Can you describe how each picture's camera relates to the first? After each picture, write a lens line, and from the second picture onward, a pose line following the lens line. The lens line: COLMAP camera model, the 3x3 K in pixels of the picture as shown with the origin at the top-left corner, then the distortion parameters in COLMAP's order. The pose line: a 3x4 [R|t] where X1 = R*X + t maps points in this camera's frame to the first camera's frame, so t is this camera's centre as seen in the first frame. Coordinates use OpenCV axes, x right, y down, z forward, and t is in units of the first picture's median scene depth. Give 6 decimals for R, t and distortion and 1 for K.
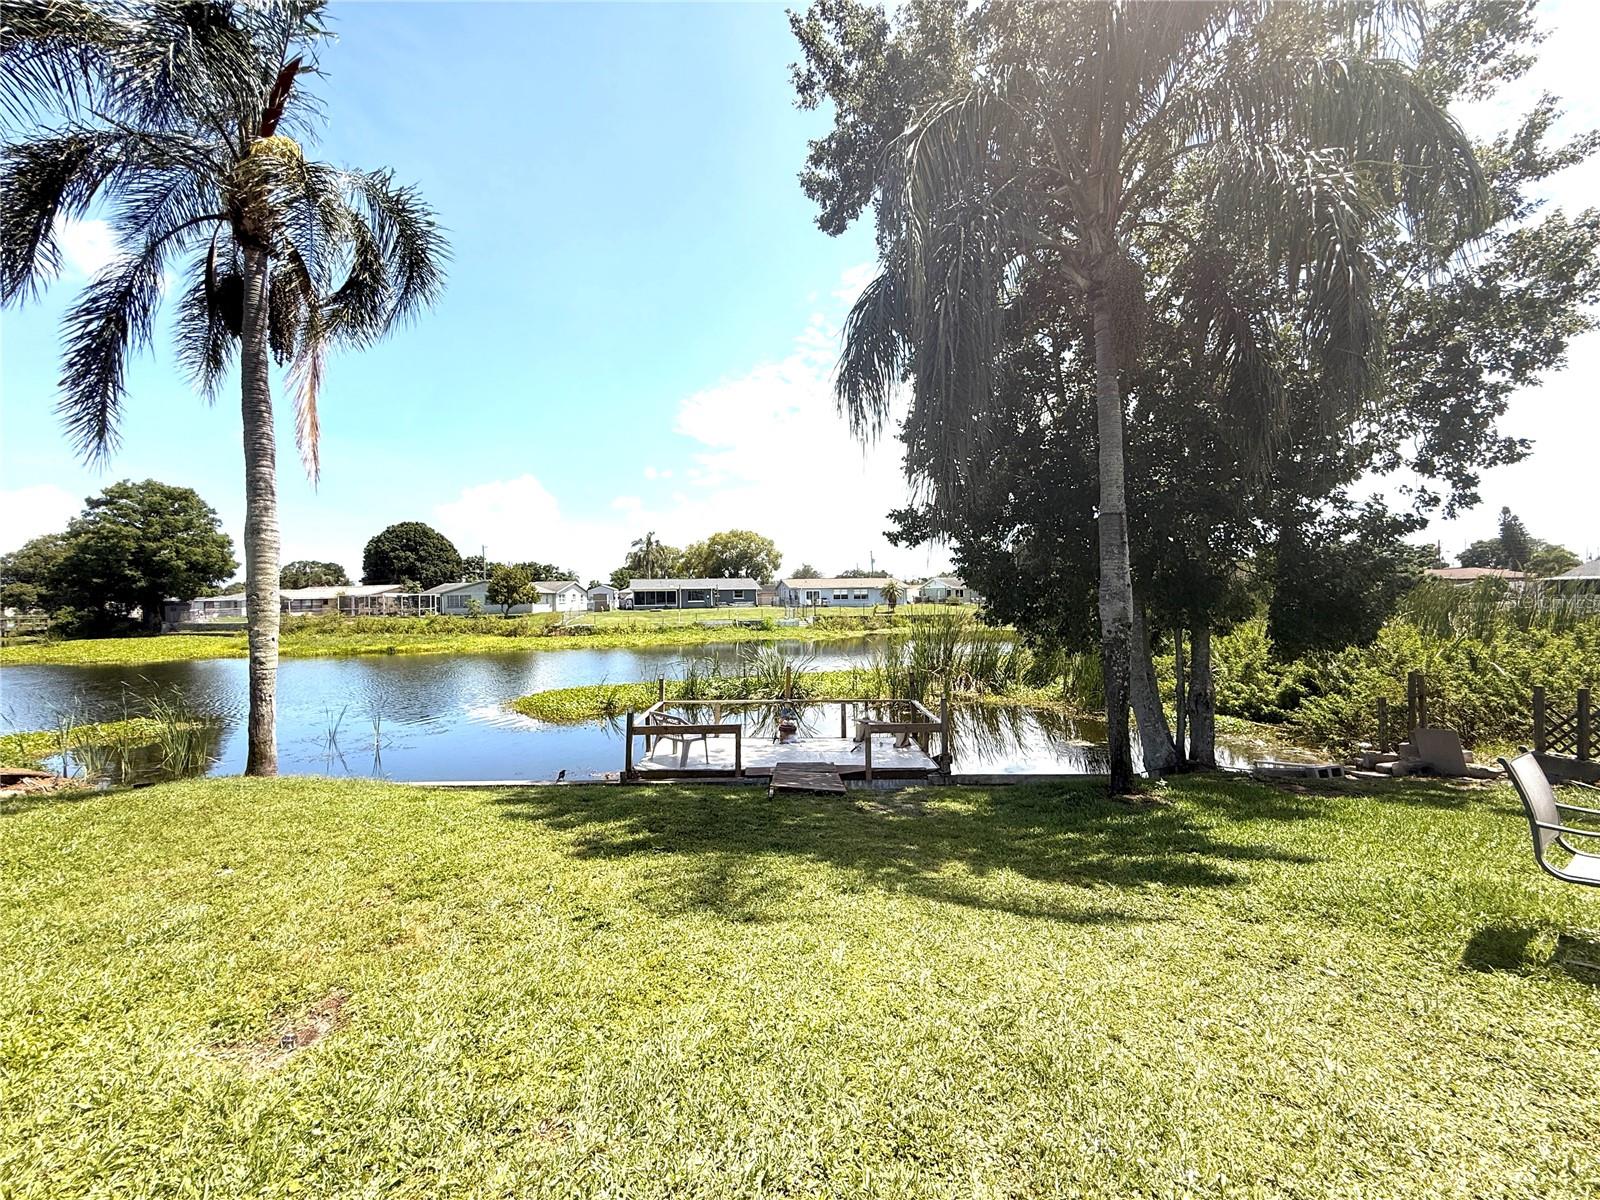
lens RADIAL K [[640.5, 0, 796.2], [0, 640.5, 605.7], [0, 0, 1]] dist [0.000478, -0.000107]
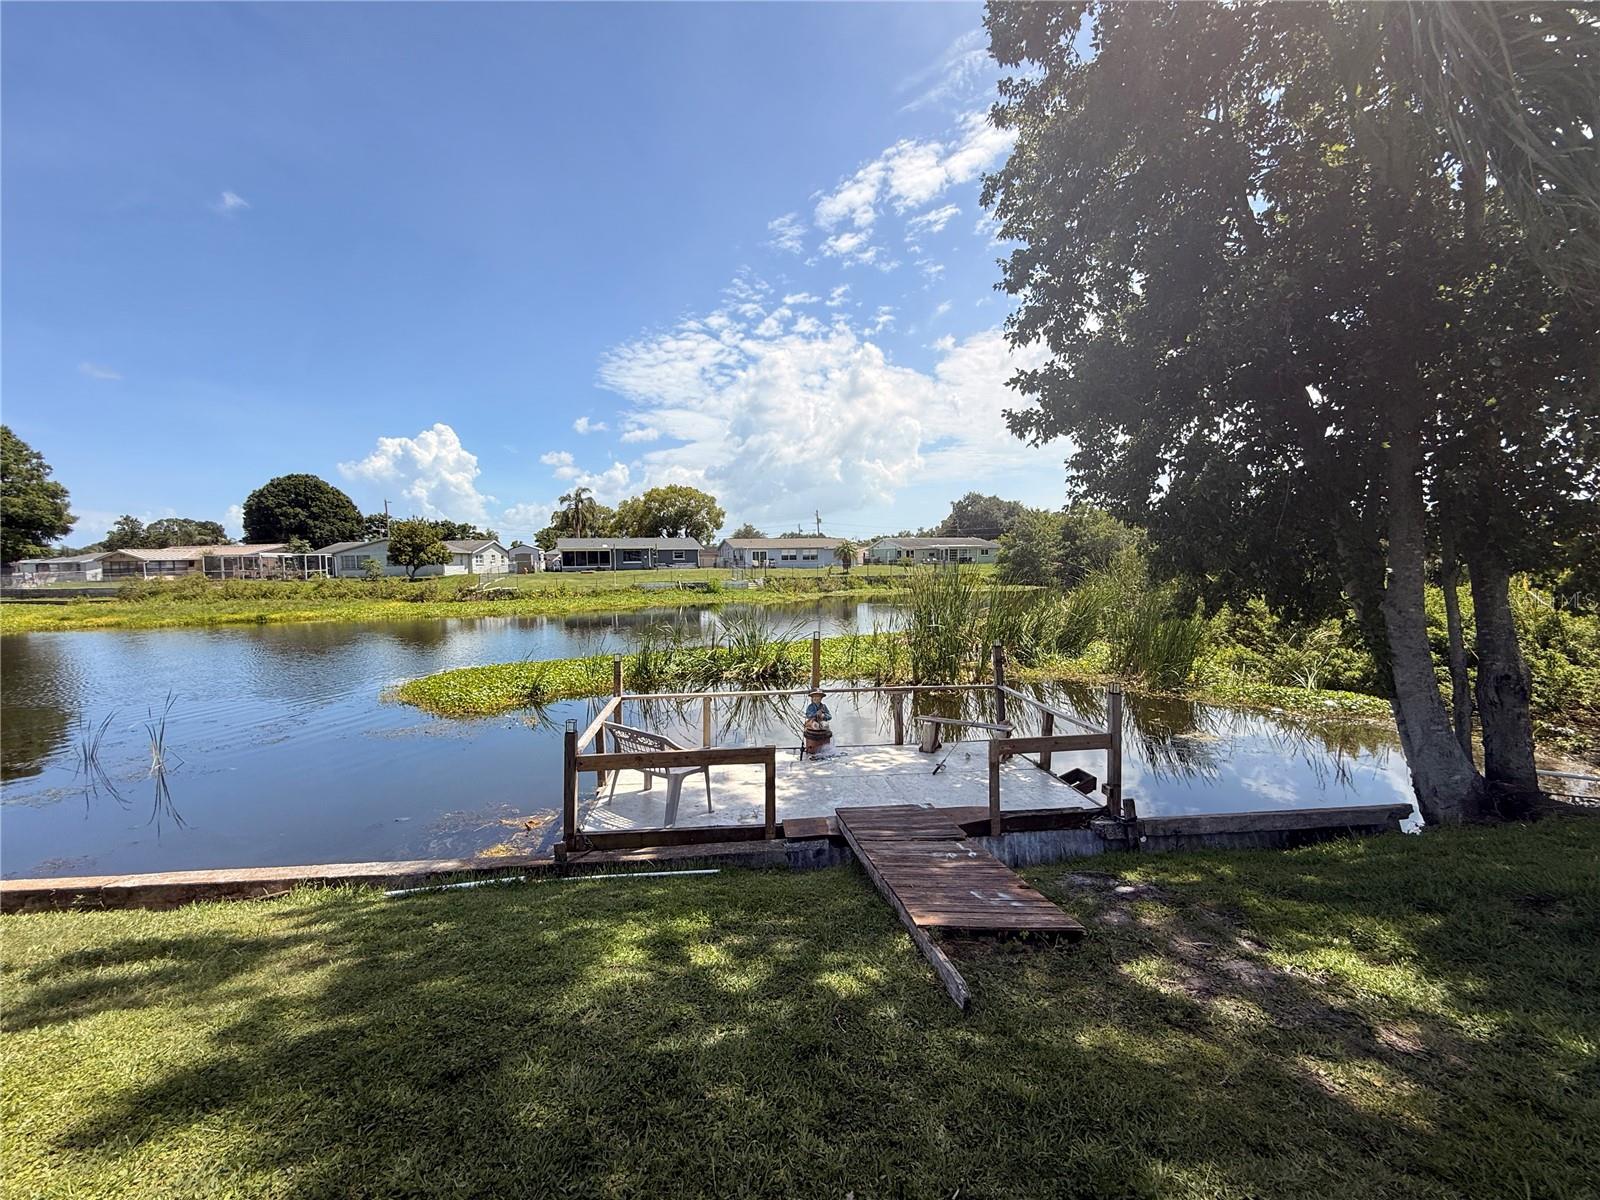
lens RADIAL K [[642.2, 0, 797.0], [0, 642.2, 602.2], [0, 0, 1]] dist [0.001201, 0.000402]
pose [[0.994680, -0.007763, 0.102725, -0.017974], [0.002551, 0.998707, 0.050771, 0.004398], [-0.102986, -0.050239, 0.993413, 0.064760]]
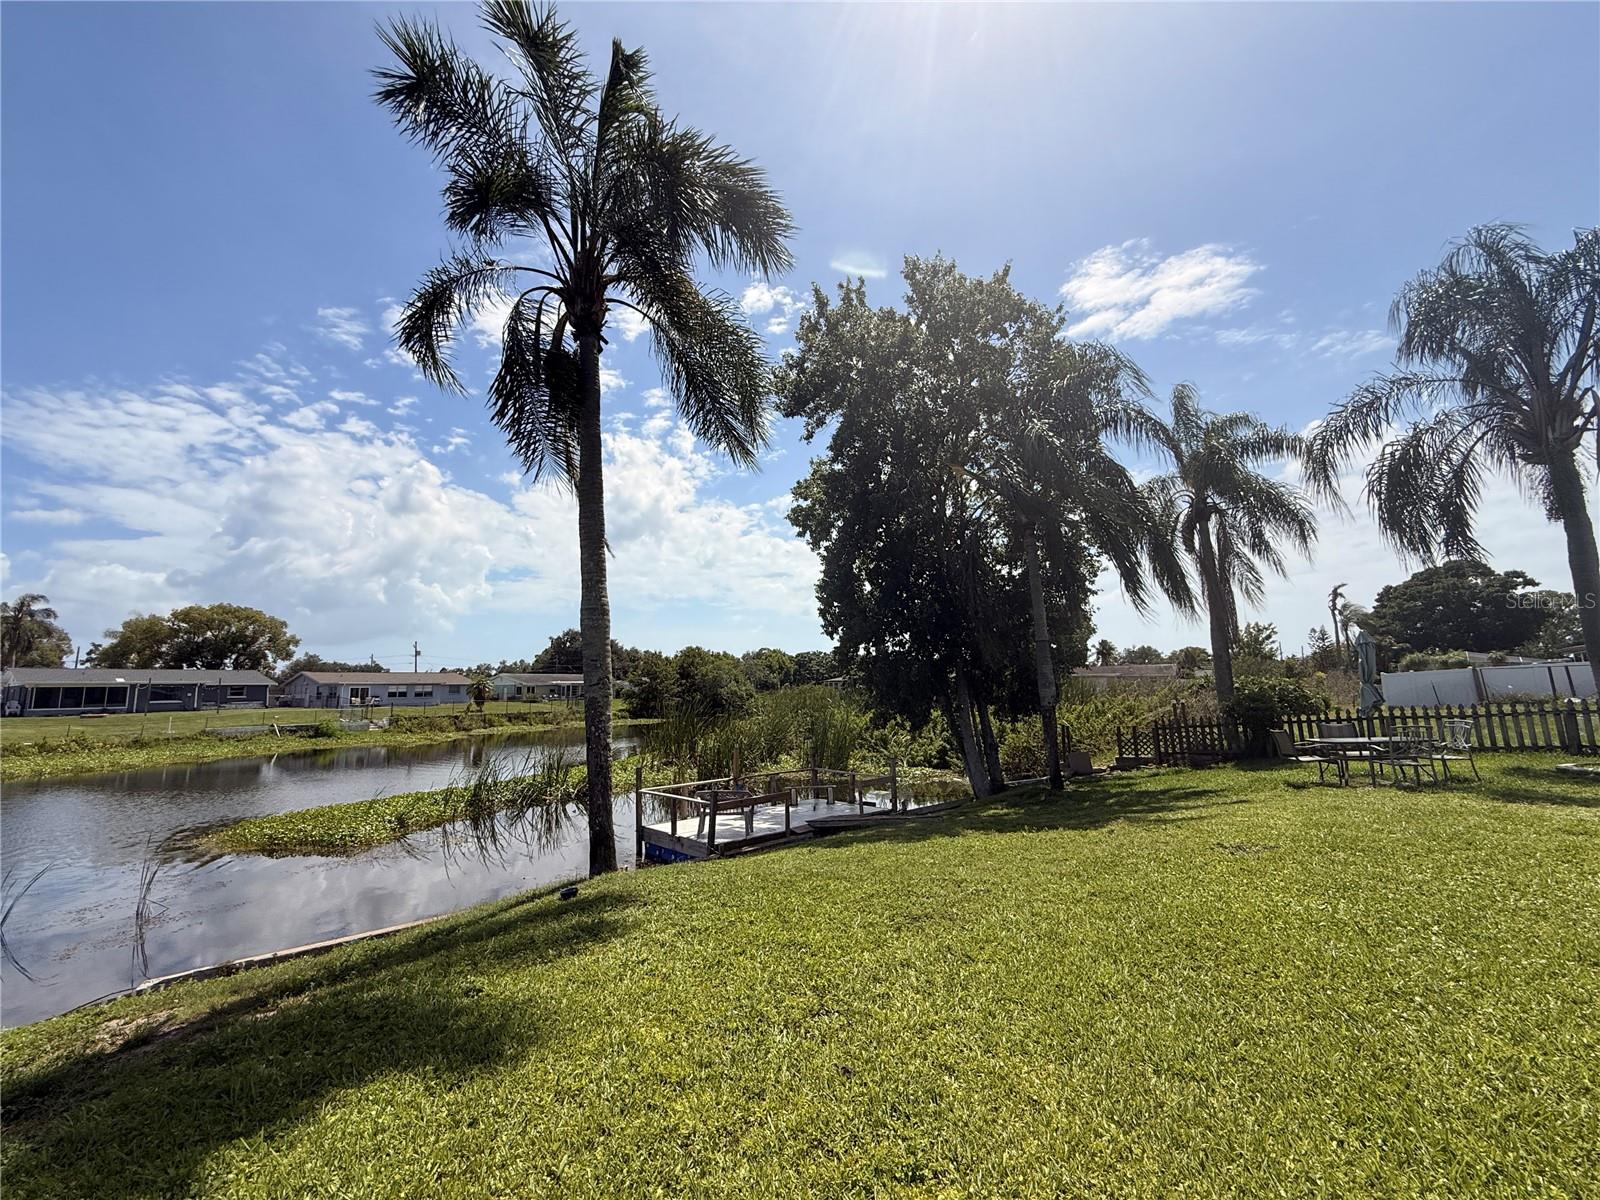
lens RADIAL K [[640.5, 0, 796.2], [0, 640.5, 605.7], [0, 0, 1]] dist [0.000478, -0.000107]
pose [[0.737839, 0.088904, 0.669096, -0.132903], [0.013941, 0.989069, -0.146792, 0.002214], [-0.674832, 0.117637, 0.728535, 0.009965]]
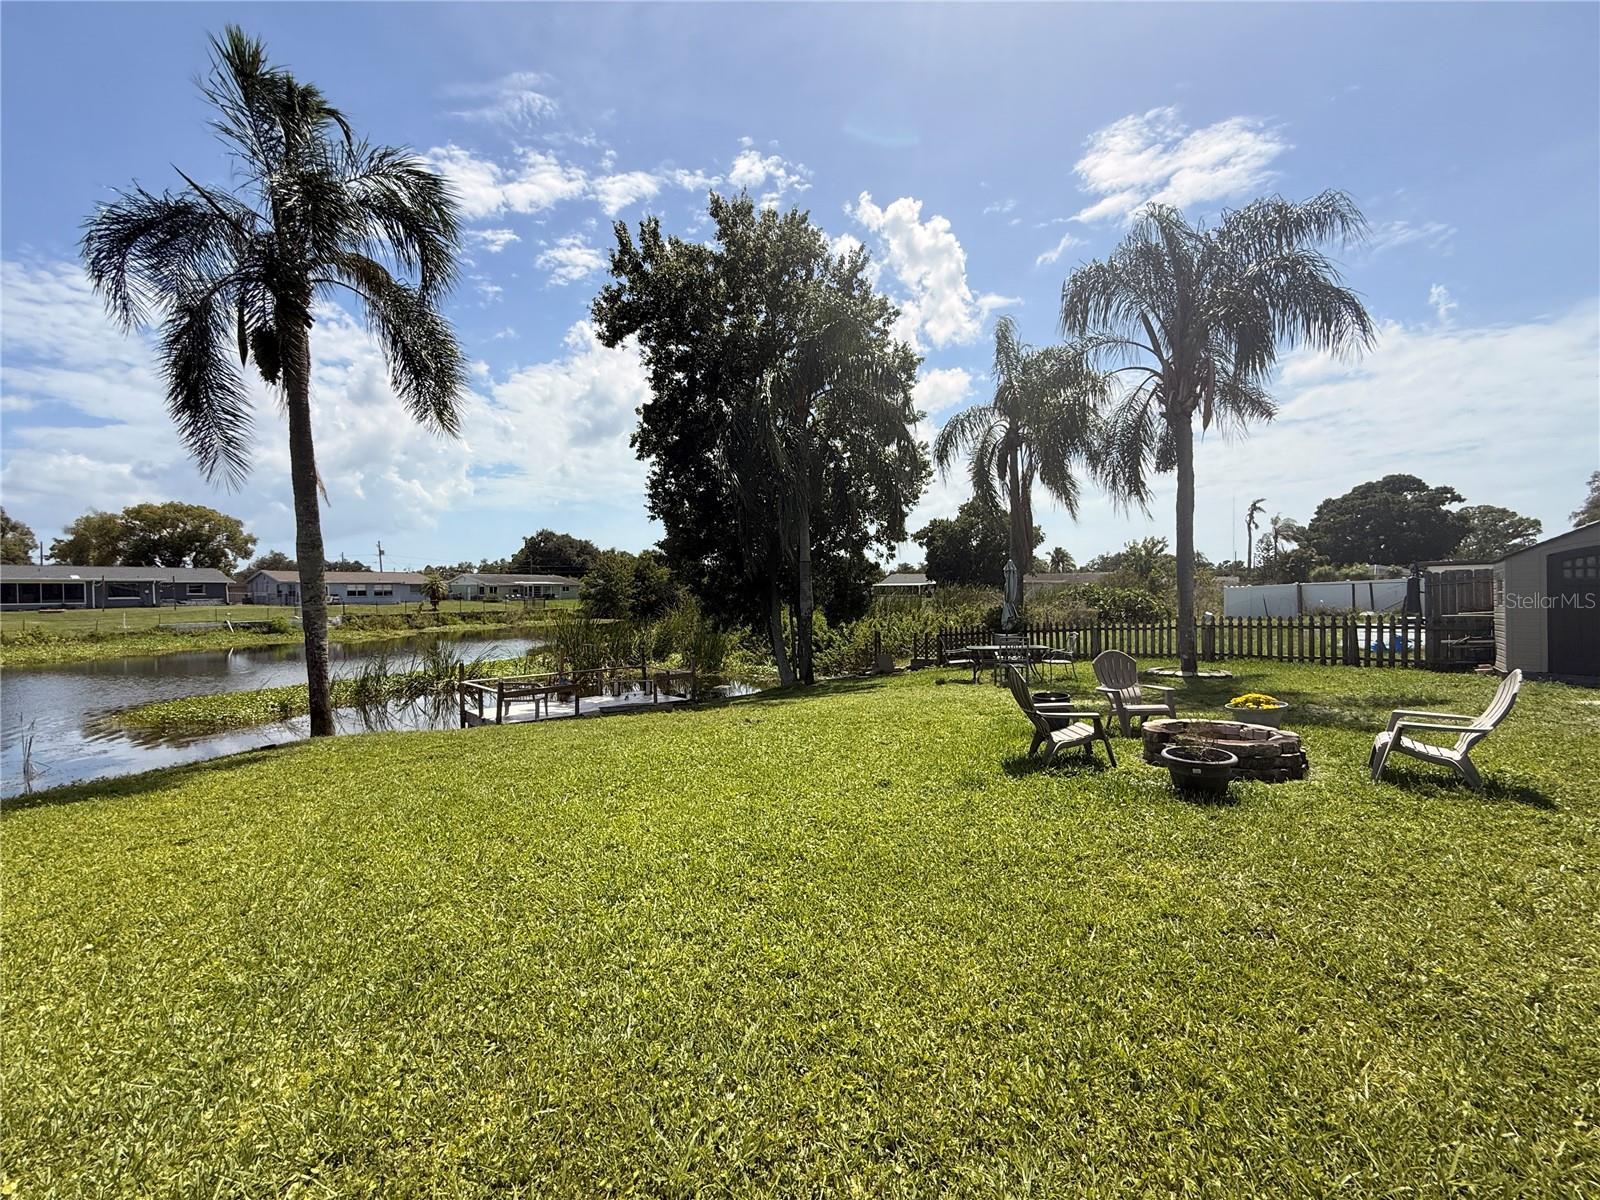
lens RADIAL K [[640.4, 0, 798.2], [0, 640.4, 600.1], [0, 0, 1]] dist [-0.001521, 0.000072]
pose [[0.725907, -0.000357, 0.687793, -0.105311], [0.002799, 0.999993, -0.002435, -0.000320], [-0.687787, 0.003693, 0.725903, -0.059336]]
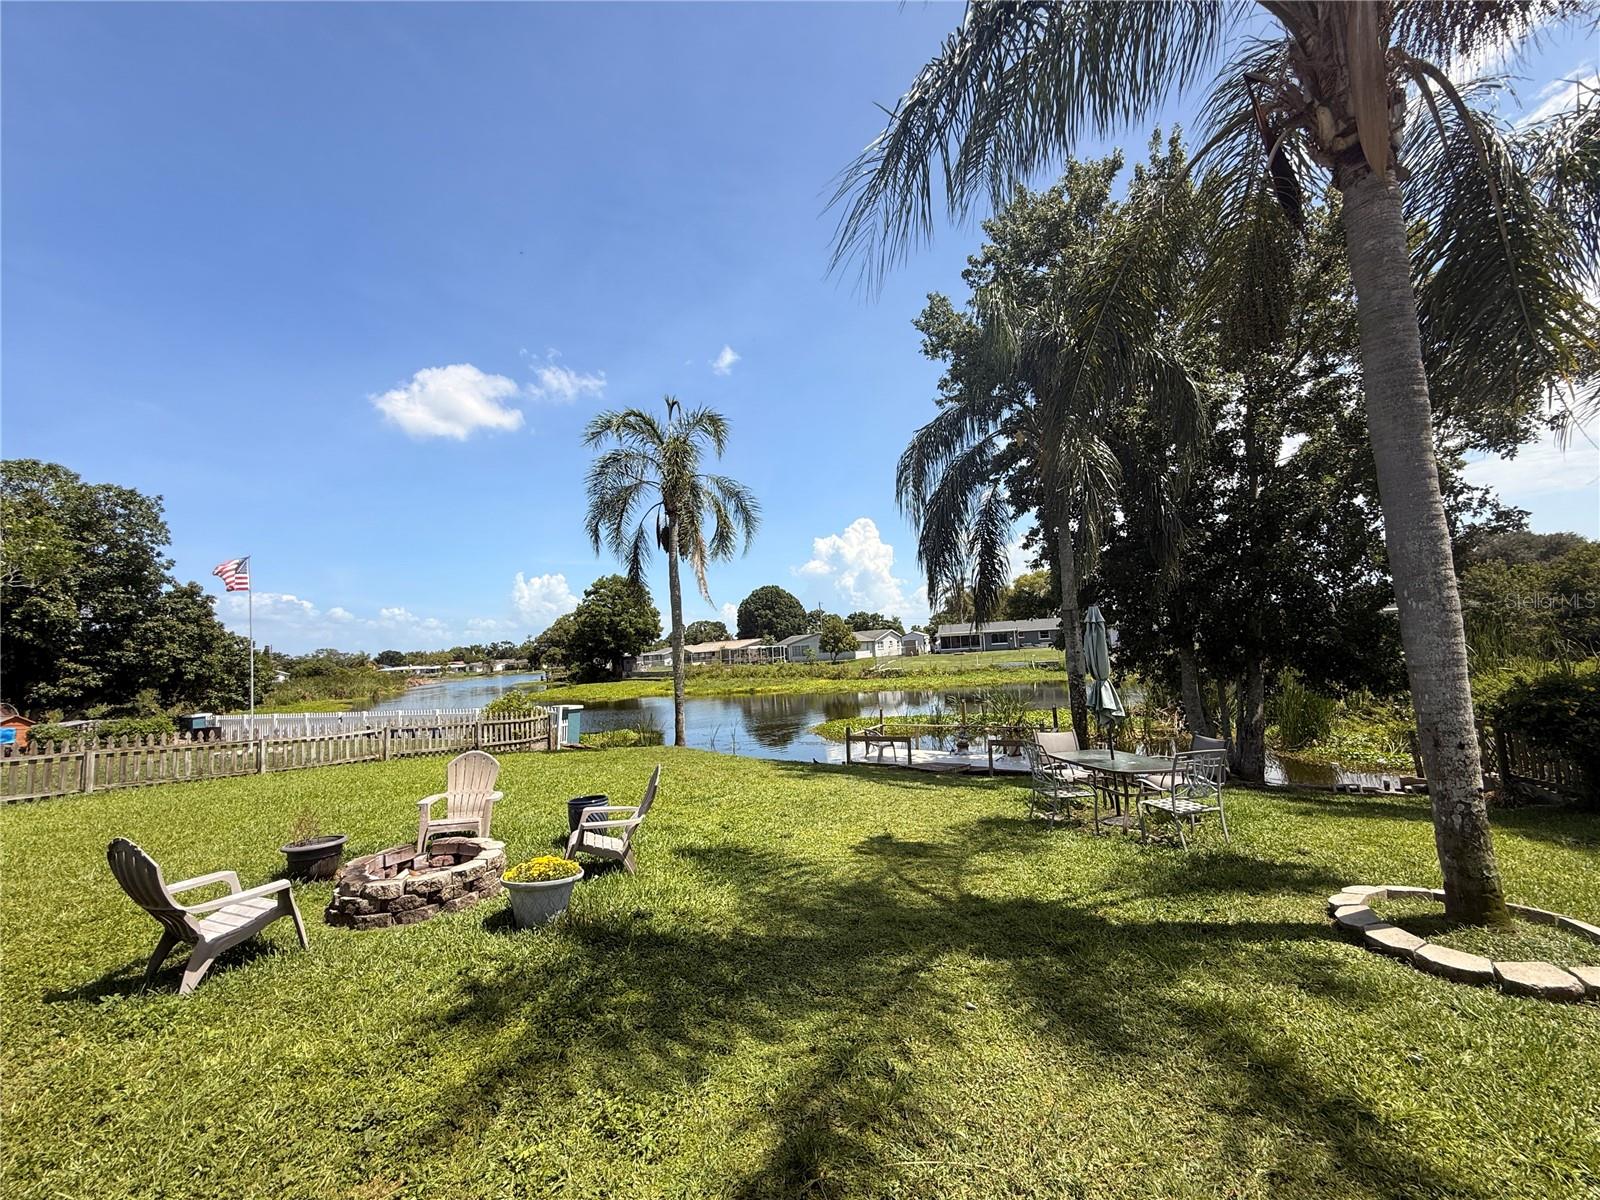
lens RADIAL K [[640.4, 0, 798.2], [0, 640.4, 600.1], [0, 0, 1]] dist [-0.001521, 0.000072]
pose [[0.874246, -0.068601, -0.480612, 0.068362], [0.034382, 0.996229, -0.079658, -0.005876], [0.484264, 0.053116, 0.873308, -0.084004]]
